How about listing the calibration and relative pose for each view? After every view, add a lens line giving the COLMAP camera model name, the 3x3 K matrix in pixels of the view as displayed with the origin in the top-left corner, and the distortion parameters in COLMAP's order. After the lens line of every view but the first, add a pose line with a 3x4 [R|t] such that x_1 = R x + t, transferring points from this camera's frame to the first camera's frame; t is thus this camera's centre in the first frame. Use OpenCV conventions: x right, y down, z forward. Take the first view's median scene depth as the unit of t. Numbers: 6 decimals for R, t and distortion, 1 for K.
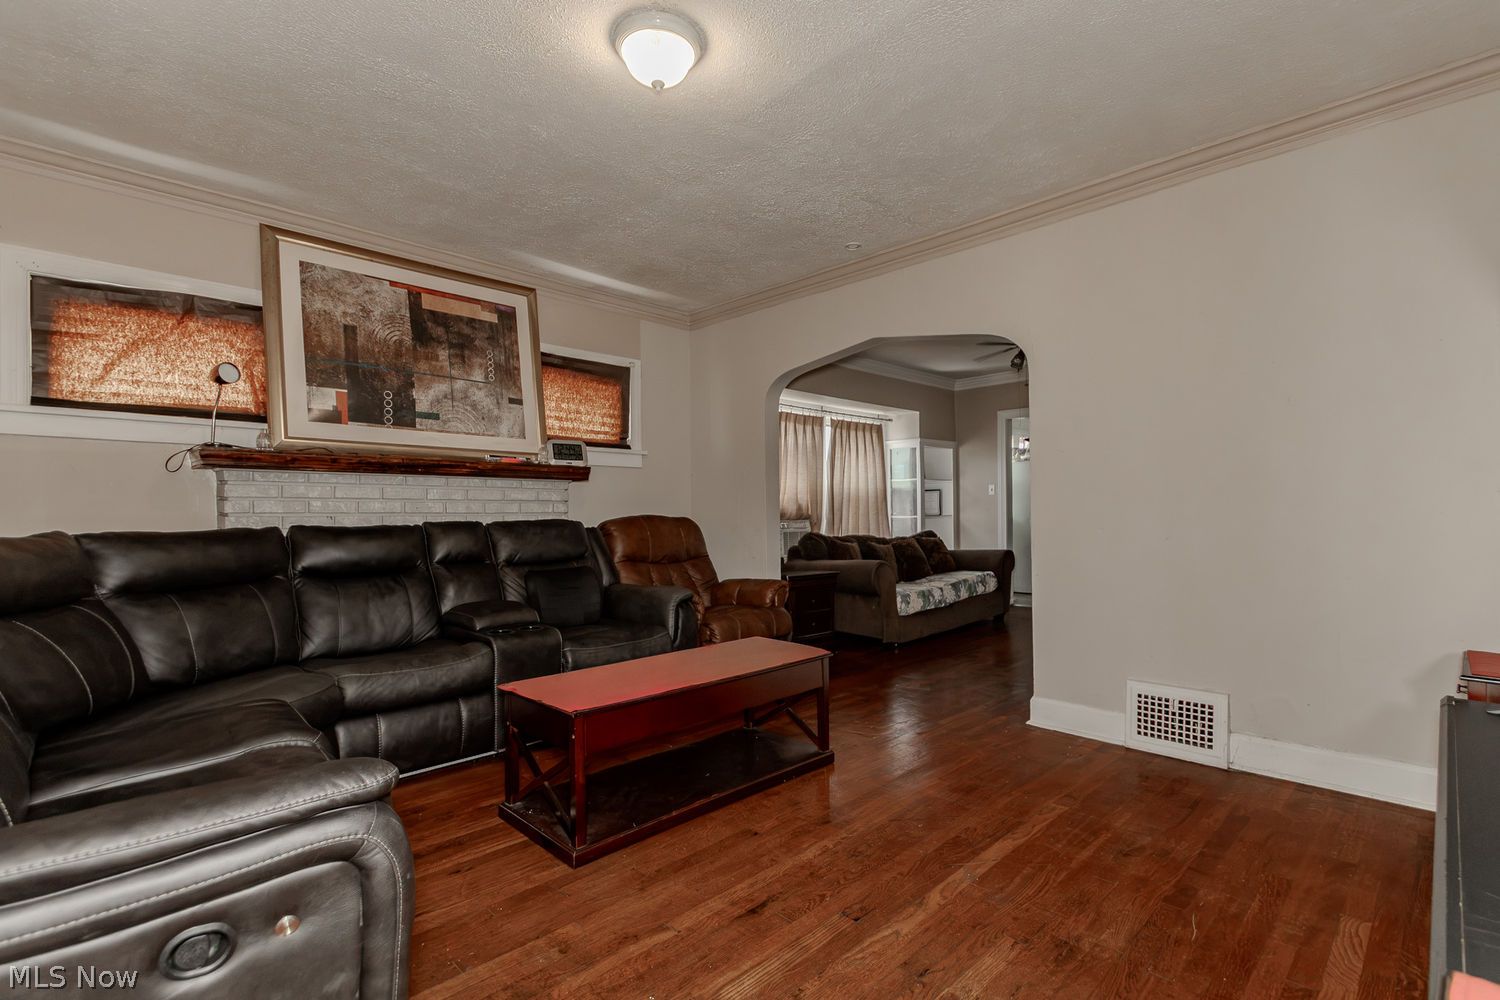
lens RADIAL K [[696.2, 0, 744.6], [0, 696.2, 510.4], [0, 0, 1]] dist [0.013270, -0.002555]
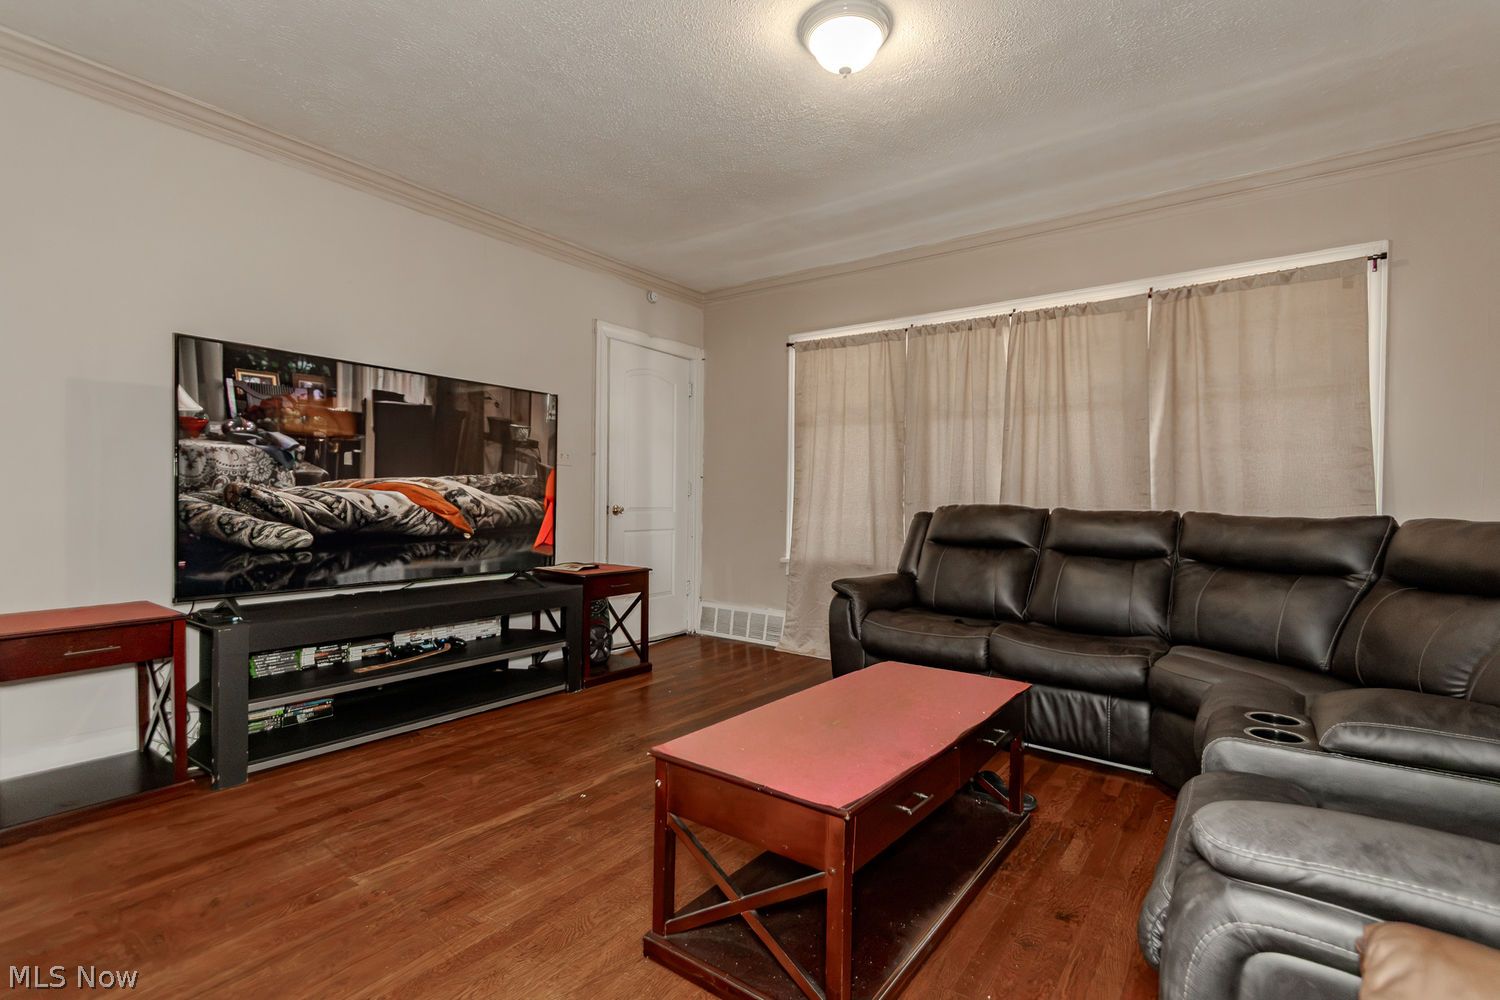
lens RADIAL K [[696.2, 0, 747.3], [0, 696.2, 509.1], [0, 0, 1]] dist [0.013270, -0.002555]
pose [[-0.986990, -0.005746, -0.160677, 0.098395], [-0.007460, 0.999921, 0.010070, 0.009834], [0.160606, 0.011137, -0.986956, 1.101029]]
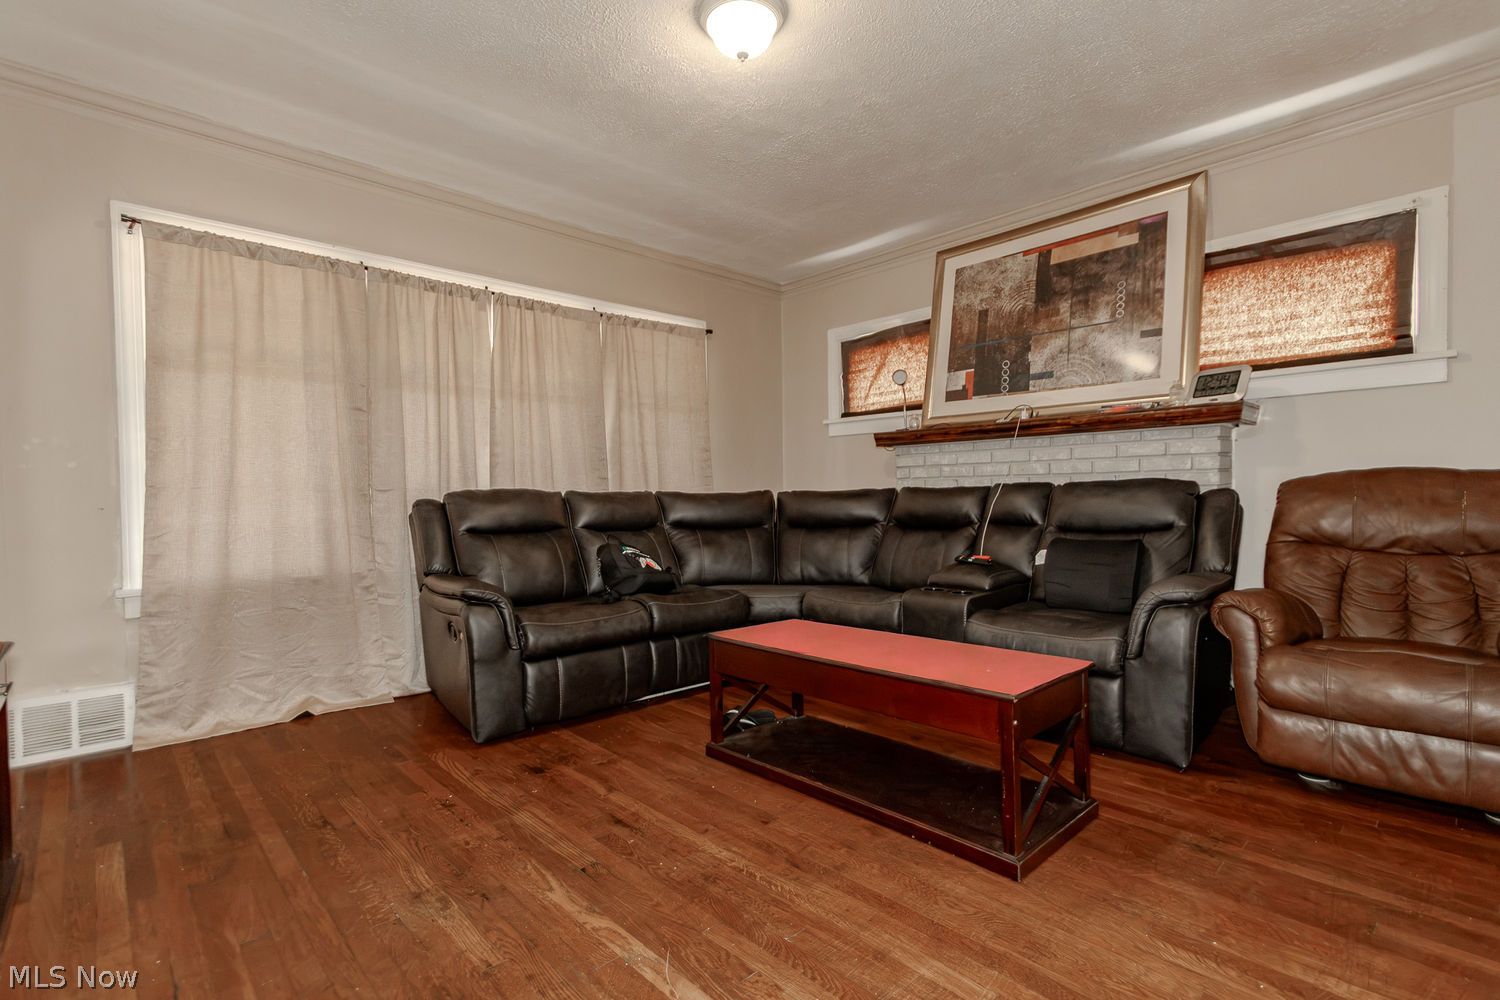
lens RADIAL K [[696.2, 0, 746.5], [0, 696.2, 510.1], [0, 0, 1]] dist [0.013270, -0.002555]
pose [[-0.017366, 0.028764, -0.999435, 0.513036], [0.017805, 0.999436, 0.028455, 0.017645], [0.999691, -0.017301, -0.017869, 0.562316]]
